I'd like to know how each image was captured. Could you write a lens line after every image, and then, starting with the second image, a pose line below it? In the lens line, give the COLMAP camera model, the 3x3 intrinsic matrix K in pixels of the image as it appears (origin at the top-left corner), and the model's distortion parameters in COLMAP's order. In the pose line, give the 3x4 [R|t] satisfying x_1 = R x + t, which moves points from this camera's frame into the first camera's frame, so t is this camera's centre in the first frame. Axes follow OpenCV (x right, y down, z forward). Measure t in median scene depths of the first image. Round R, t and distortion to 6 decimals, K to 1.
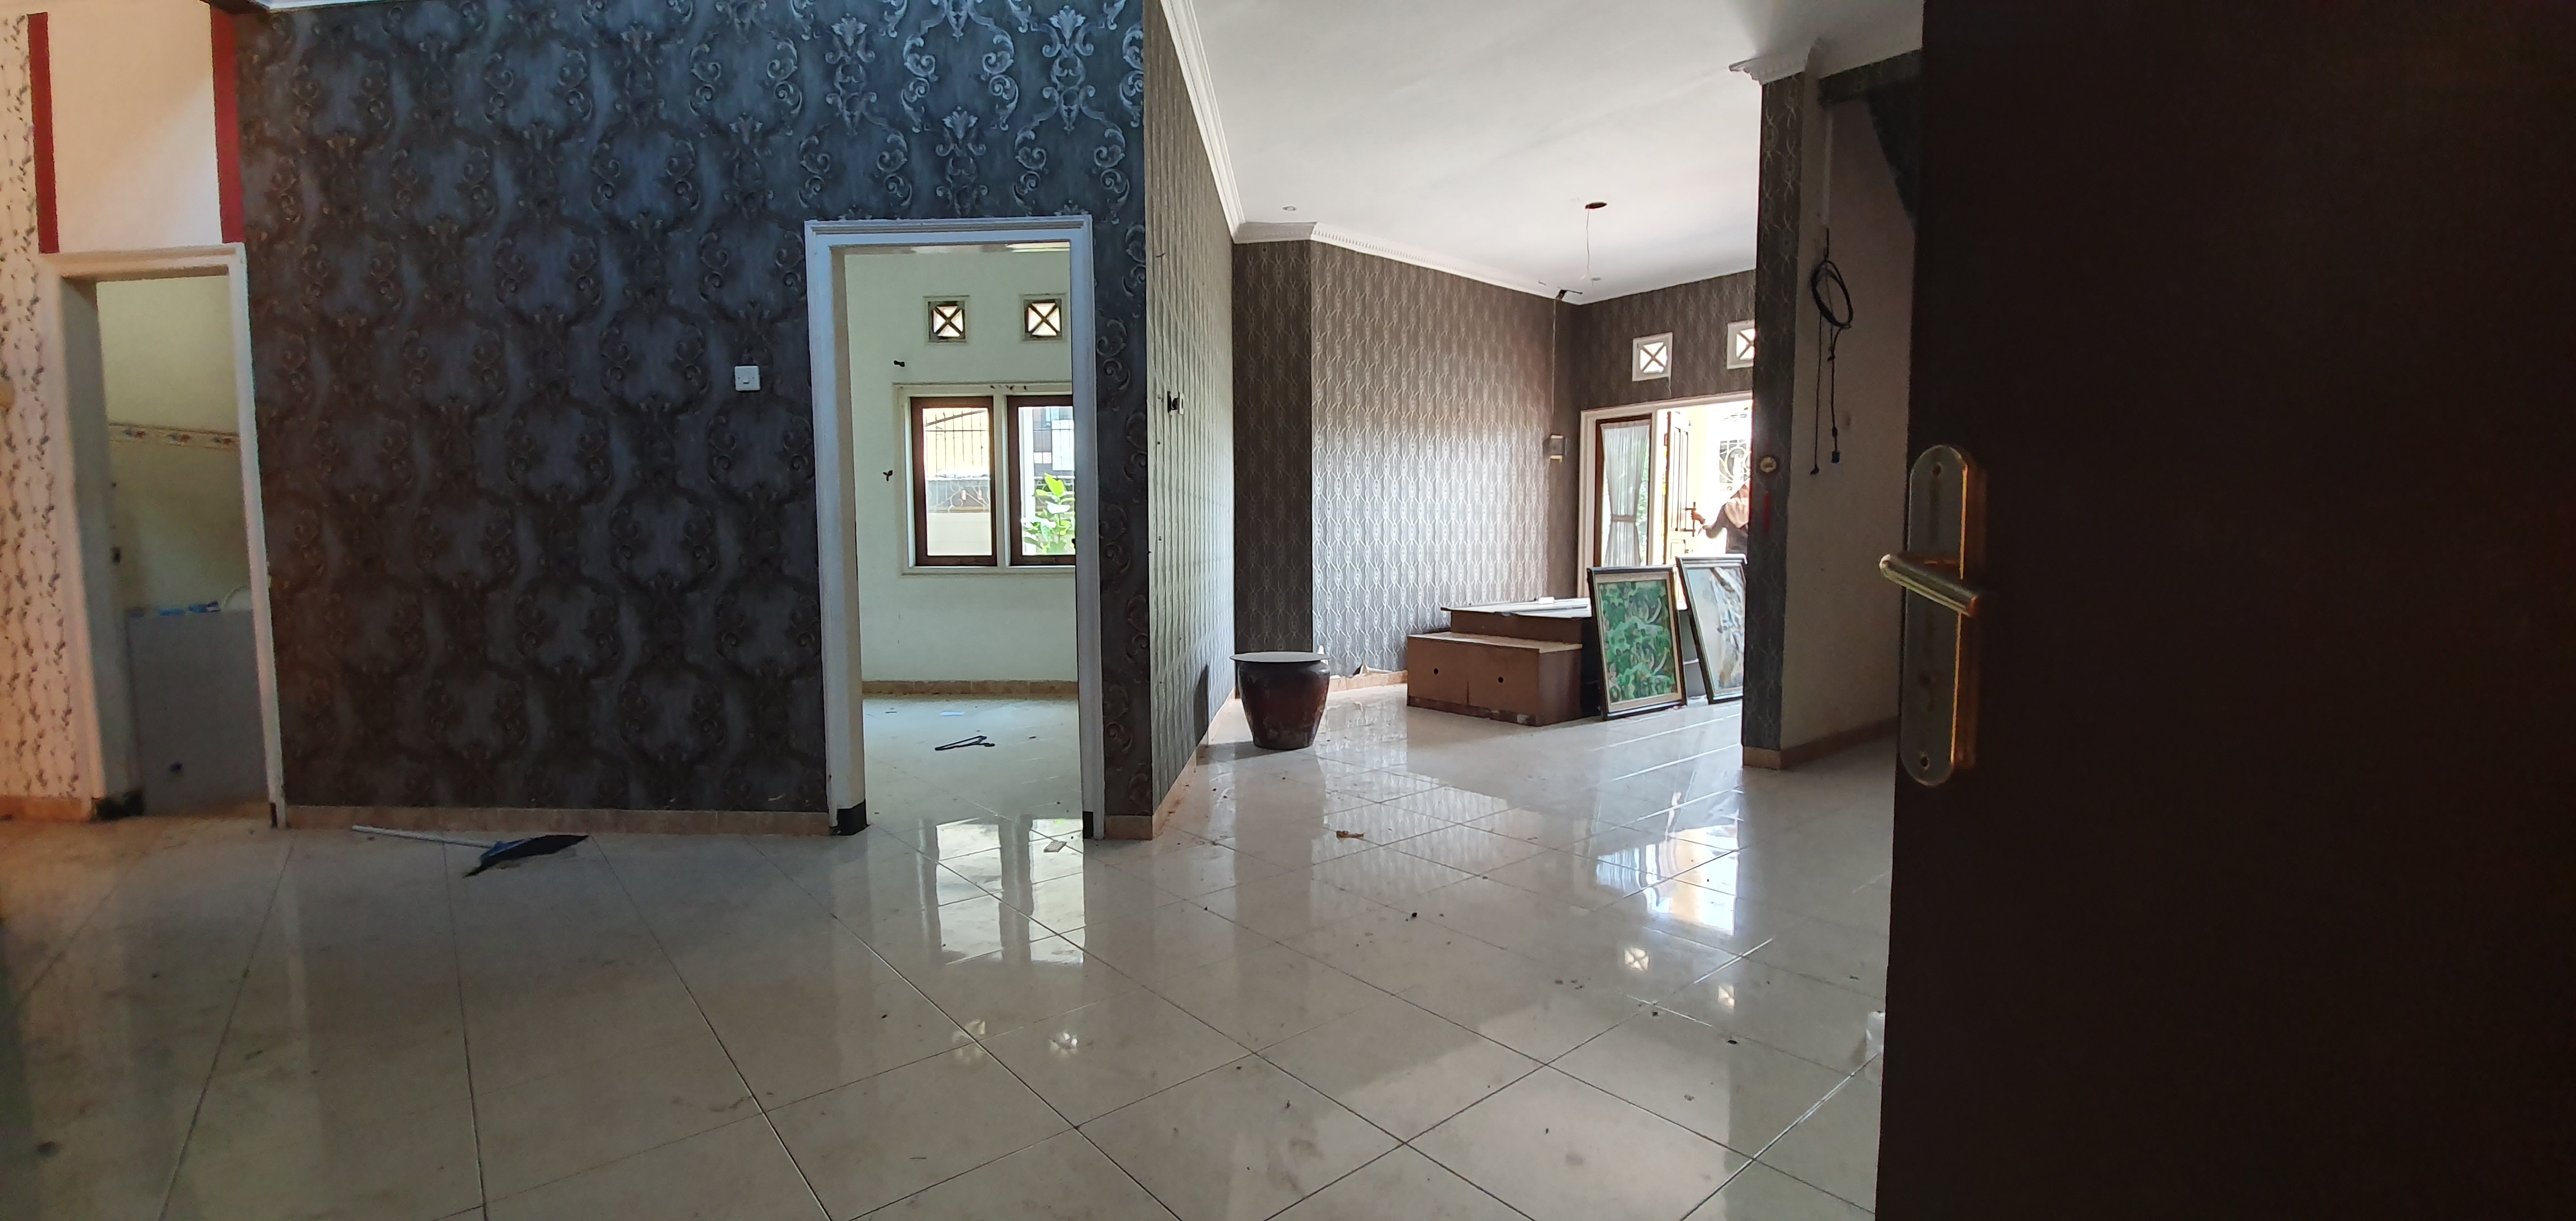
lens RADIAL K [[1025.1, 0, 1287.5], [0, 1025.1, 622.9], [0, 0, 1]] dist [-0.001608, -0.000501]
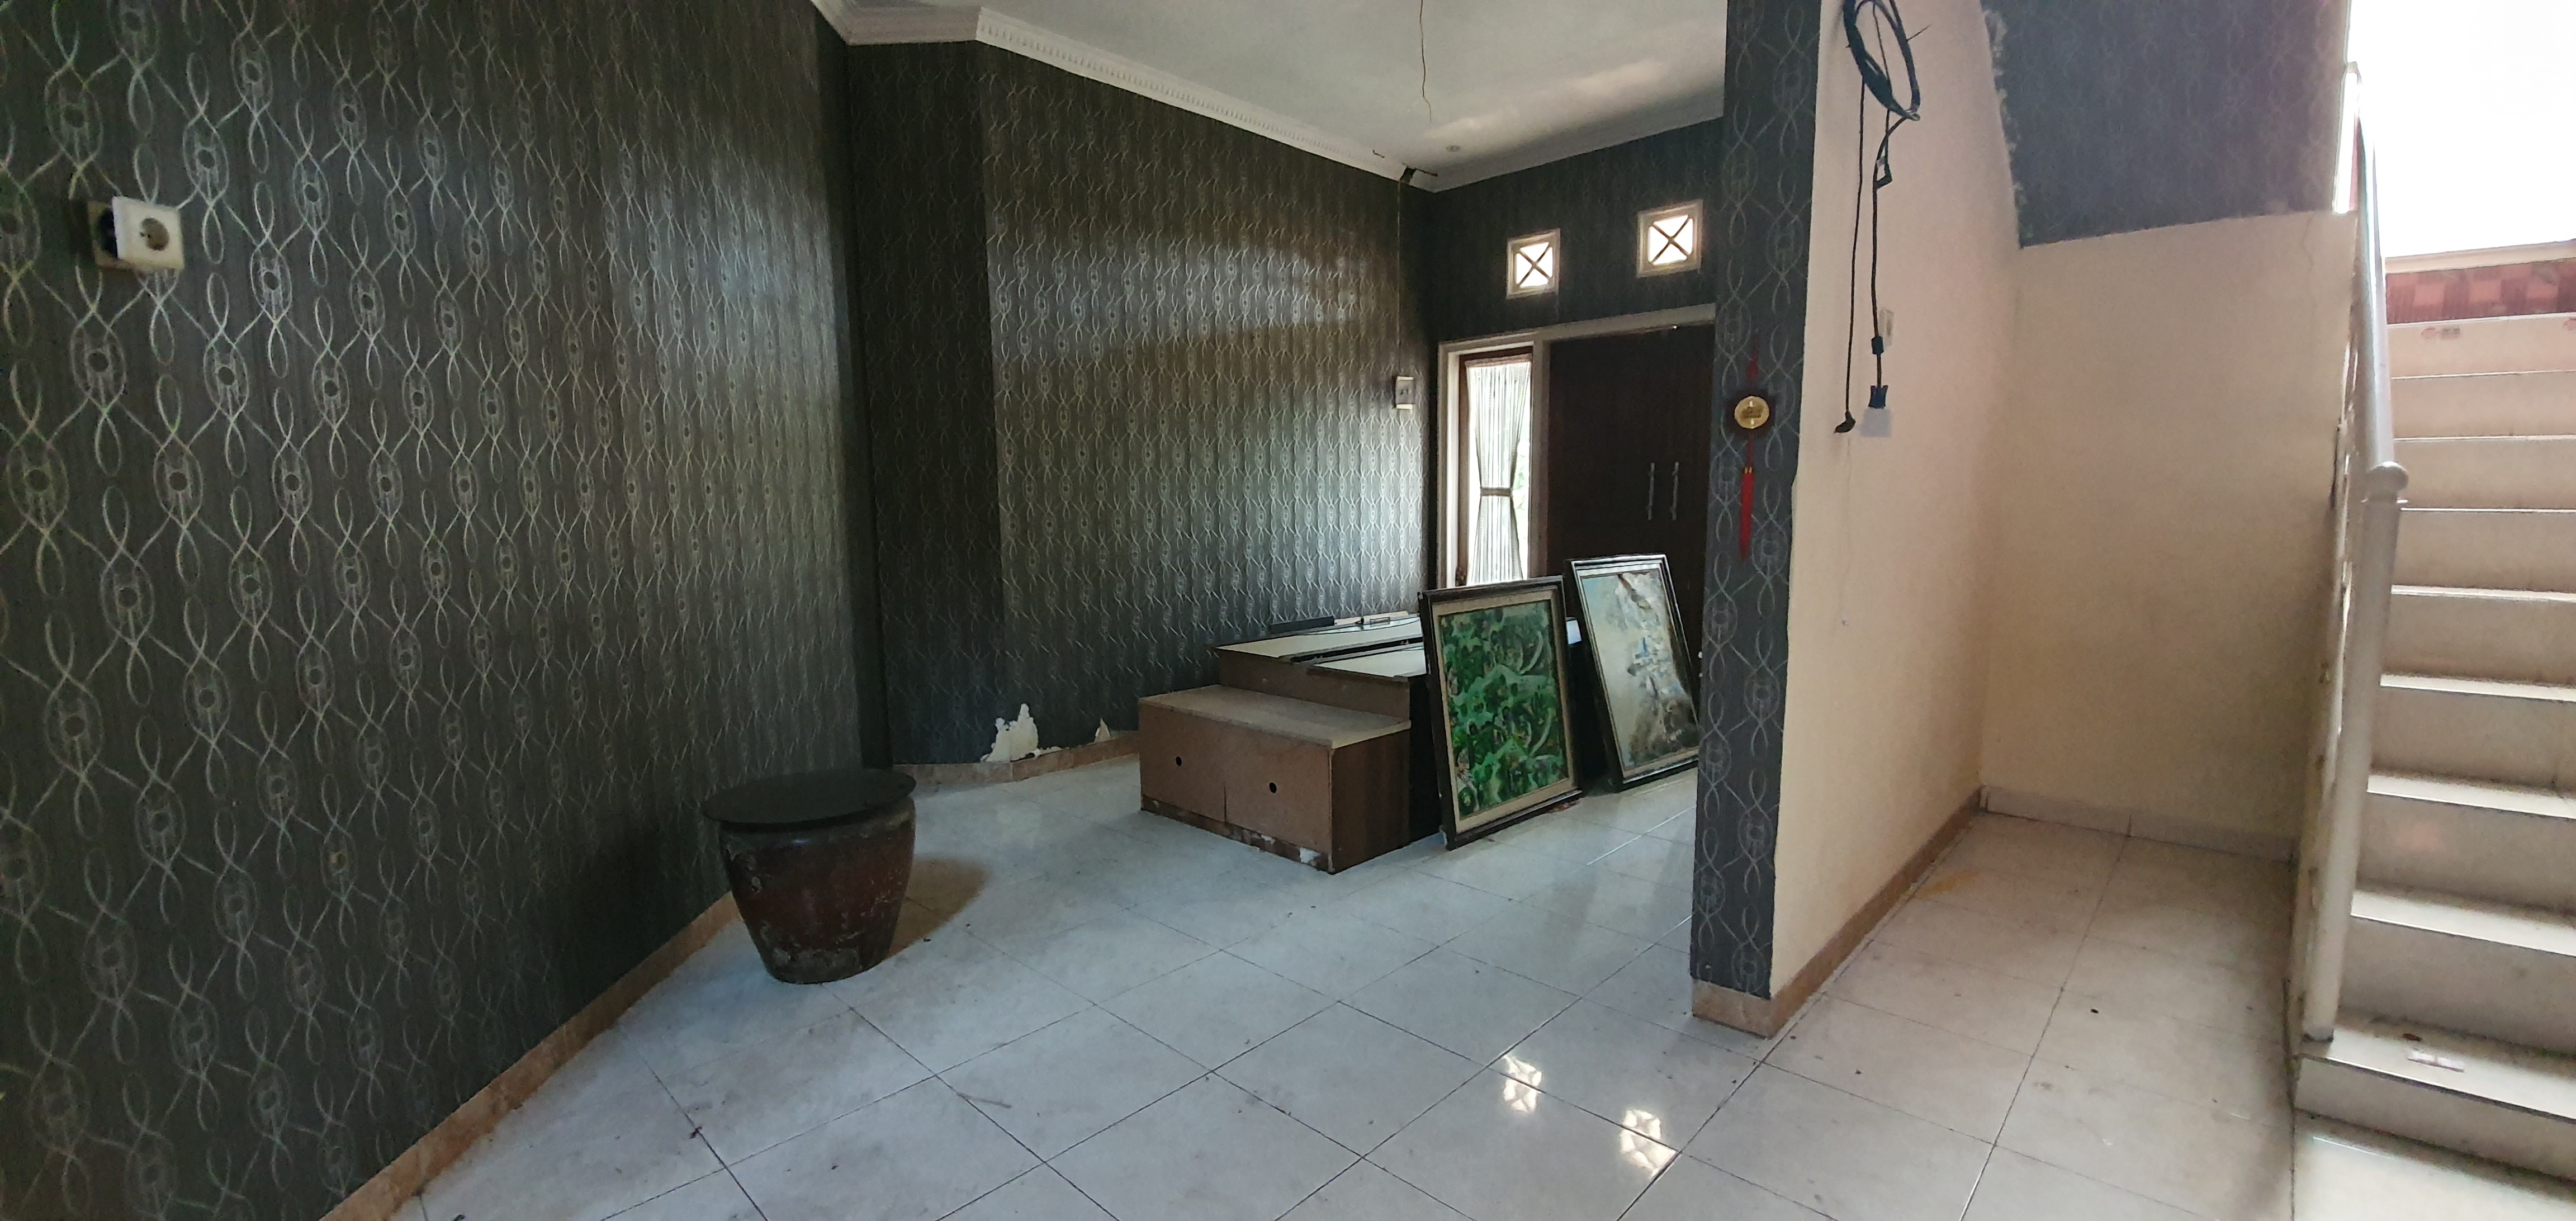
lens RADIAL K [[1025.1, 0, 1287.5], [0, 1025.1, 622.9], [0, 0, 1]] dist [-0.001608, -0.000501]
pose [[0.995507, -0.020603, 0.092417, 0.165475], [0.016728, 0.998956, 0.042511, -0.063504], [-0.093196, -0.040774, 0.994813, 0.427967]]
